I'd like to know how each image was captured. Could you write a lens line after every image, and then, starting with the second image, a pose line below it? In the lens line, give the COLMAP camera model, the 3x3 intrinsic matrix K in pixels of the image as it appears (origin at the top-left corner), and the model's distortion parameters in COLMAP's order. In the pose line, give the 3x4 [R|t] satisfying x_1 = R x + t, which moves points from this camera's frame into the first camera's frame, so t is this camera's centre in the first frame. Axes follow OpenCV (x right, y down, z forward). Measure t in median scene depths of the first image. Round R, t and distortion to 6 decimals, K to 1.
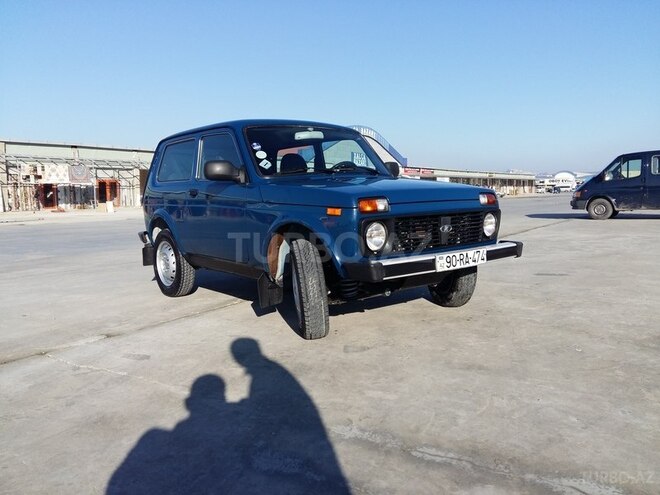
lens RADIAL K [[531.2, 0, 330.0], [0, 531.2, 247.5], [0, 0, 1]] dist [0.171759, -0.267013]
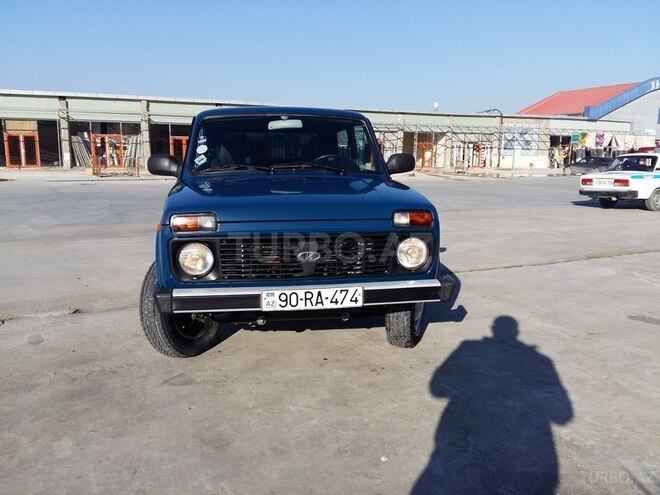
lens RADIAL K [[531.2, 0, 330.0], [0, 531.2, 247.5], [0, 0, 1]] dist [0.171759, -0.267013]
pose [[0.842509, 0.114941, -0.526276, 0.666461], [-0.072006, 0.992233, 0.101435, -0.131921], [0.533848, -0.047565, 0.844242, 0.358687]]
